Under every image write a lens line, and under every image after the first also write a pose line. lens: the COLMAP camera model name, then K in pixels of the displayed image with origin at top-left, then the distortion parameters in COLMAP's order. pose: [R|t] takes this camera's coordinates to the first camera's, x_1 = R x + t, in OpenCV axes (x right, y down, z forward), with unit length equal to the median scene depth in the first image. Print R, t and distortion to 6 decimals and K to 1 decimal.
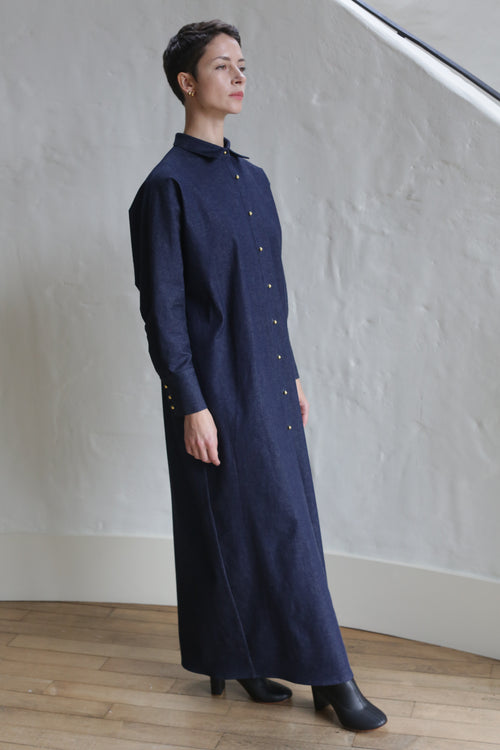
lens RADIAL K [[1085.9, 0, 250.5], [0, 1085.9, 371.5], [0, 0, 1]] dist [-0.101499, 0.000000]
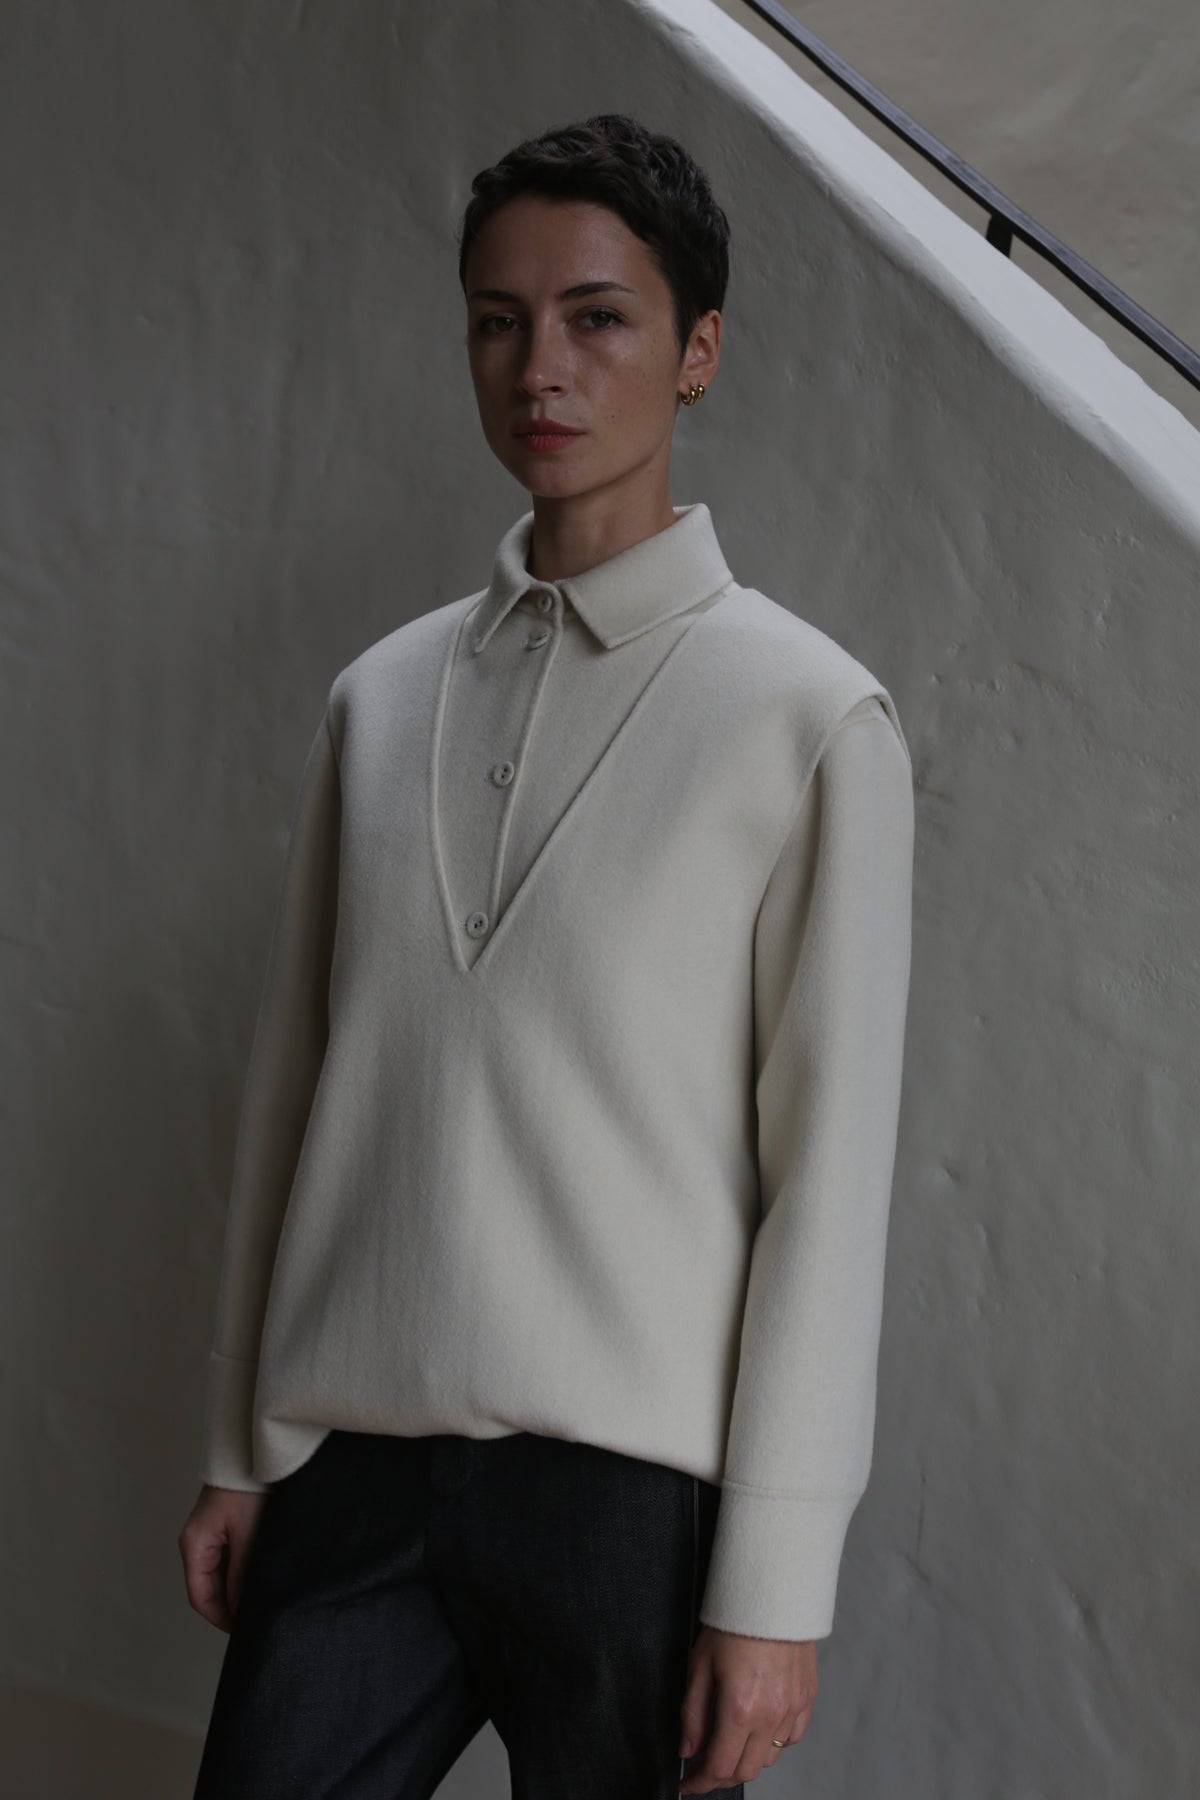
lens RADIAL K [[2606.1, 0, 593.6], [0, 2606.1, 899.8], [0, 0, 1]] dist [-0.101499, 0.000000]
pose [[0.956780, 0.098764, -0.273528, 0.248617], [-0.114981, 0.992399, -0.043865, -0.088298], [0.267117, 0.073419, 0.960863, 0.312496]]
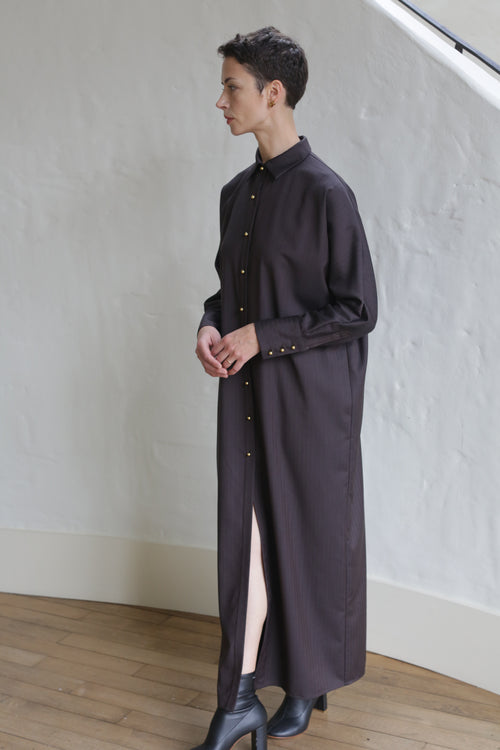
lens RADIAL K [[1085.9, 0, 250.6], [0, 1085.9, 372.7], [0, 0, 1]] dist [-0.101499, 0.000000]
pose [[0.976432, 0.044785, -0.211125, 0.176414], [-0.045182, 0.998974, 0.002946, -0.017161], [0.211041, 0.006663, 0.977455, 0.028606]]
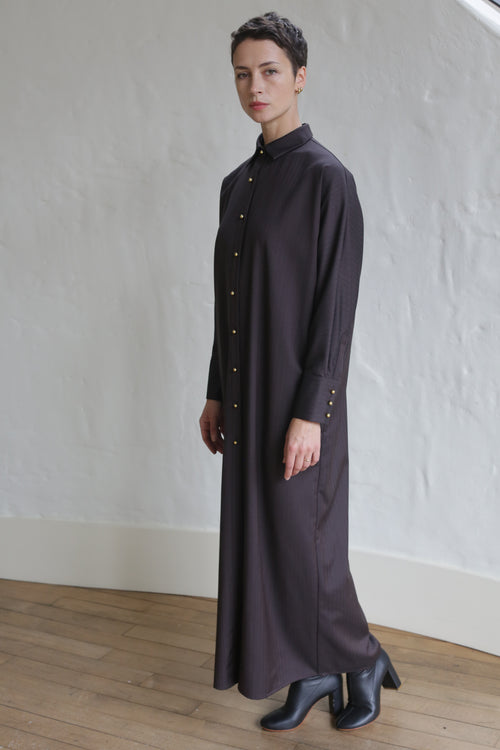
lens RADIAL K [[1085.9, 0, 252.2], [0, 1085.9, 373.7], [0, 0, 1]] dist [-0.101499, 0.000000]
pose [[0.971453, 0.030168, -0.235306, 0.141468], [-0.027573, 0.999517, 0.014311, -0.014382], [0.235625, -0.007415, 0.971816, 0.029547]]
